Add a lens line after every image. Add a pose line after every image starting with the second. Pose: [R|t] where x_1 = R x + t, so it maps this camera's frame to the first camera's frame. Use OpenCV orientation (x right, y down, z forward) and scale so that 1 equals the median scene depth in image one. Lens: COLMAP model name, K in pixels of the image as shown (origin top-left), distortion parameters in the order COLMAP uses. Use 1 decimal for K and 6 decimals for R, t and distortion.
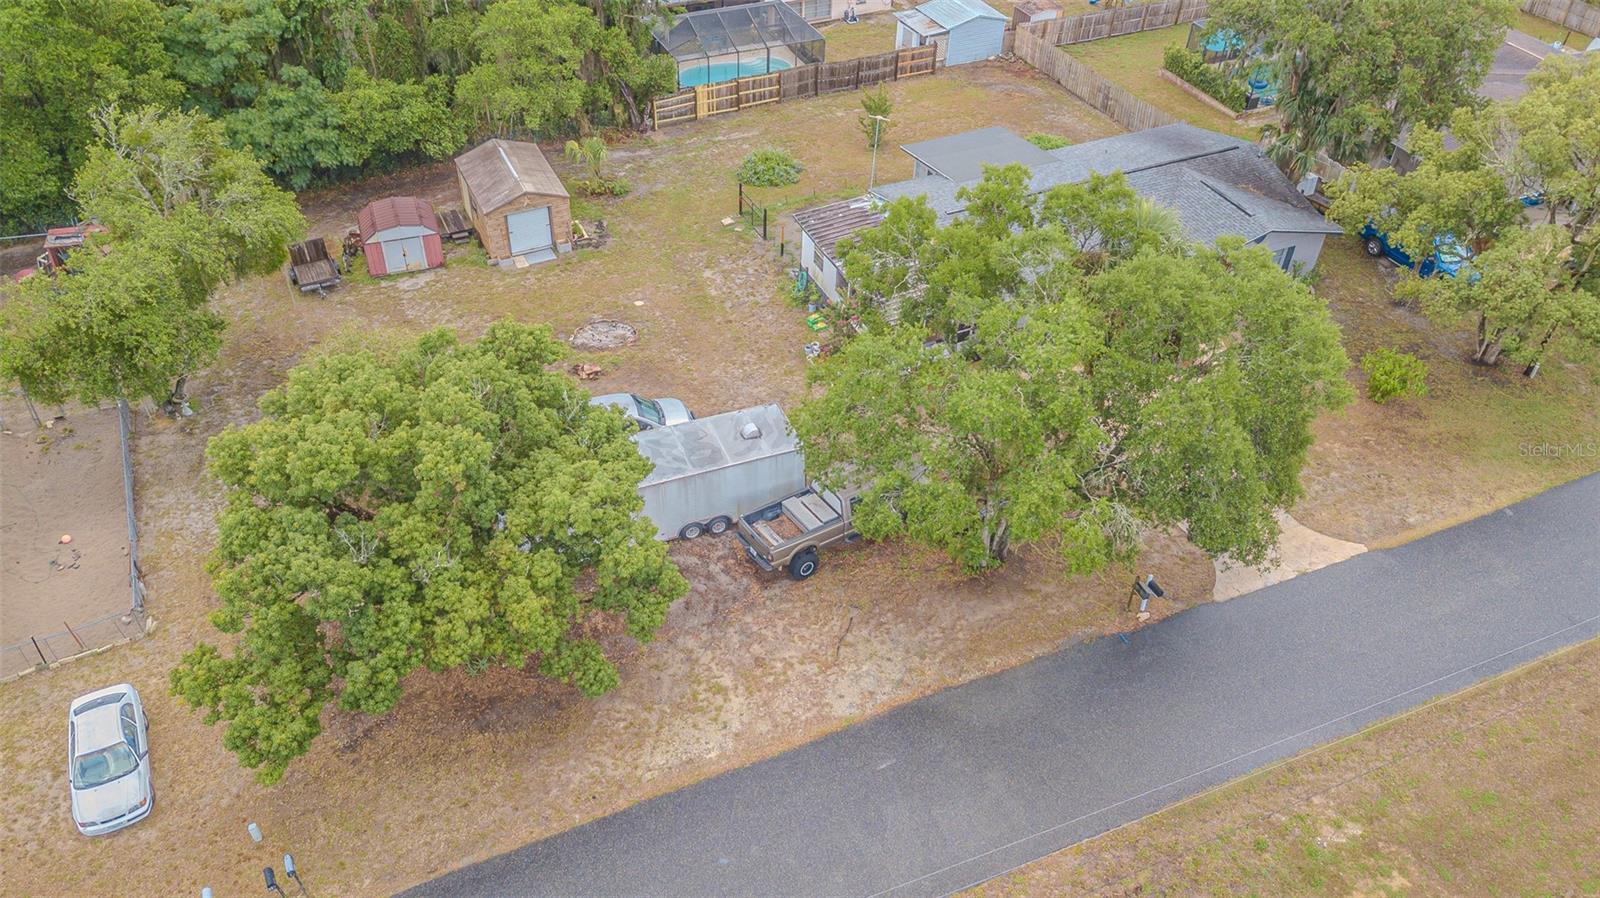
lens RADIAL K [[1225.2, 0, 805.9], [0, 1225.2, 450.1], [0, 0, 1]] dist [0.022127, 0.006309]
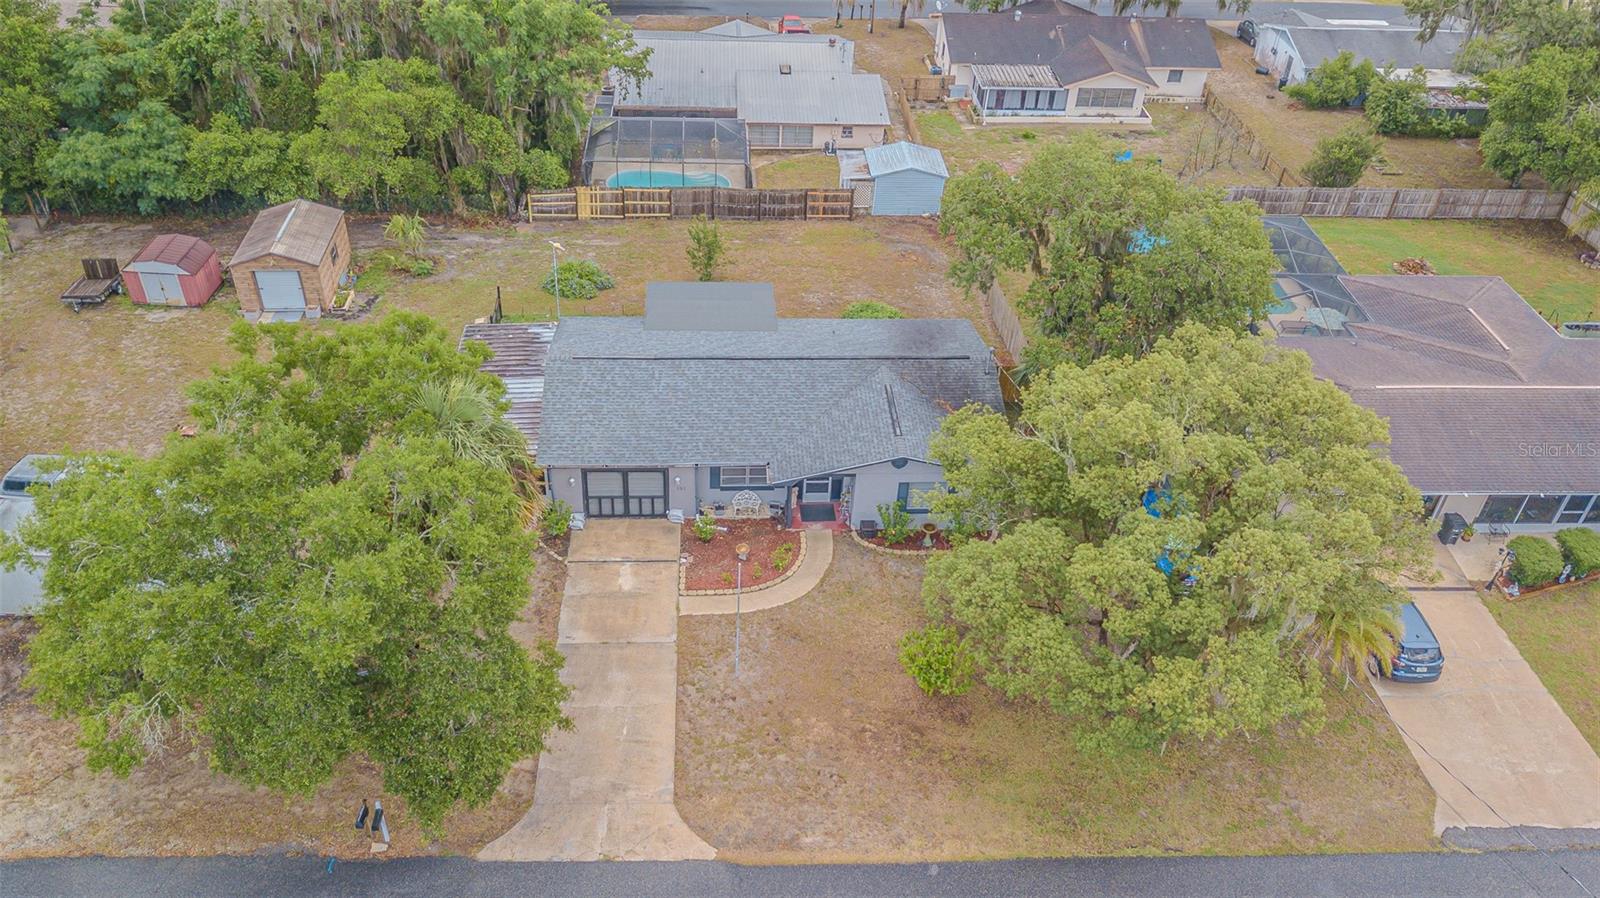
lens RADIAL K [[1243.6, 0, 801.9], [0, 1243.6, 427.8], [0, 0, 1]] dist [0.036747, 0.008595]
pose [[0.928520, 0.225505, -0.294956, 0.499701], [-0.252957, 0.965739, -0.057965, -0.115886], [0.271779, 0.128433, 0.953751, 0.139193]]
